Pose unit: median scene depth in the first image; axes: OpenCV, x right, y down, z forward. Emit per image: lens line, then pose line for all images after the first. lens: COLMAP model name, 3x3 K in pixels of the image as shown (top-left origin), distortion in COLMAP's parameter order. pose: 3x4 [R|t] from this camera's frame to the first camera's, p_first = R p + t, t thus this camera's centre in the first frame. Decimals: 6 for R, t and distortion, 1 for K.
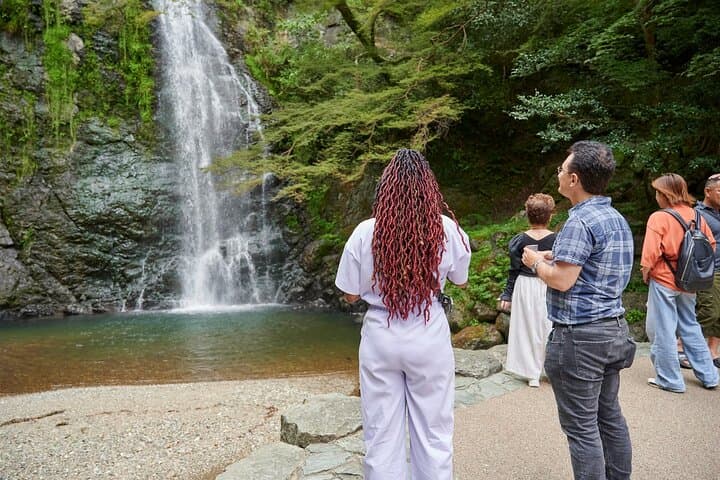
lens RADIAL K [[551.1, 0, 362.9], [0, 551.1, 235.9], [0, 0, 1]] dist [0.007045, -0.008345]
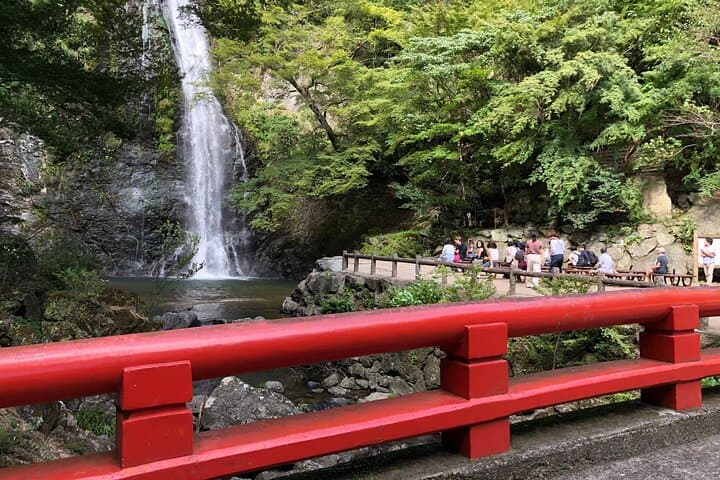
lens RADIAL K [[551.1, 0, 361.2], [0, 551.1, 210.4], [0, 0, 1]] dist [0.007045, -0.008345]
pose [[0.988776, 0.065993, 0.134040, -0.069960], [-0.058377, 0.996491, -0.059984, 0.007602], [-0.137528, 0.051486, 0.989159, -0.572398]]
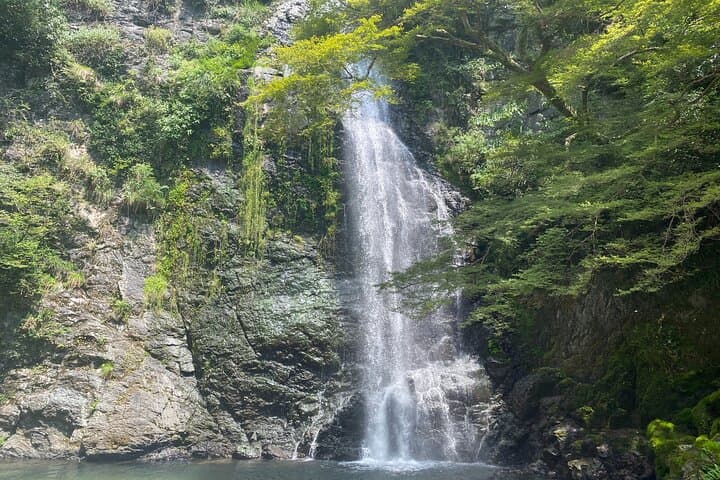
lens RADIAL K [[551.1, 0, 355.2], [0, 551.1, 214.3], [0, 0, 1]] dist [0.007045, -0.008345]
pose [[0.928105, -0.077887, -0.364080, -0.014264], [-0.010836, 0.971809, -0.235520, -0.024631], [0.372160, 0.222532, 0.901097, 0.182685]]
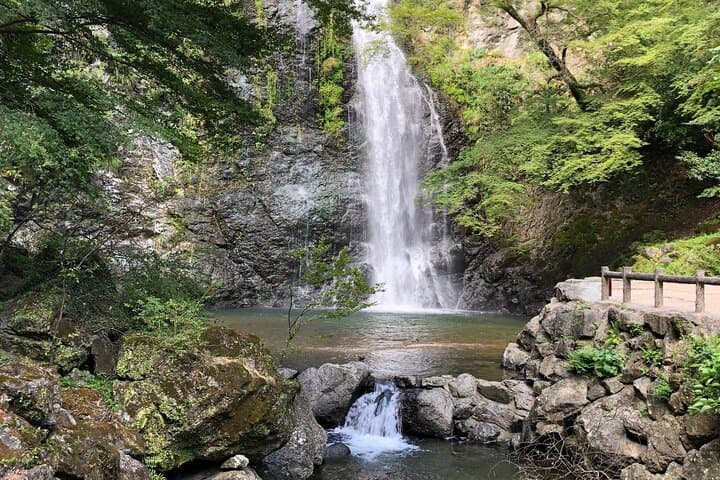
lens RADIAL K [[784.7, 0, 359.8], [0, 784.7, 221.9], [0, 0, 1]] dist [0.054469, 0.000000]
pose [[0.981265, 0.033510, -0.189727, -0.062673], [-0.040654, 0.998598, -0.033887, 0.011772], [0.188326, 0.040965, 0.981252, -0.487614]]
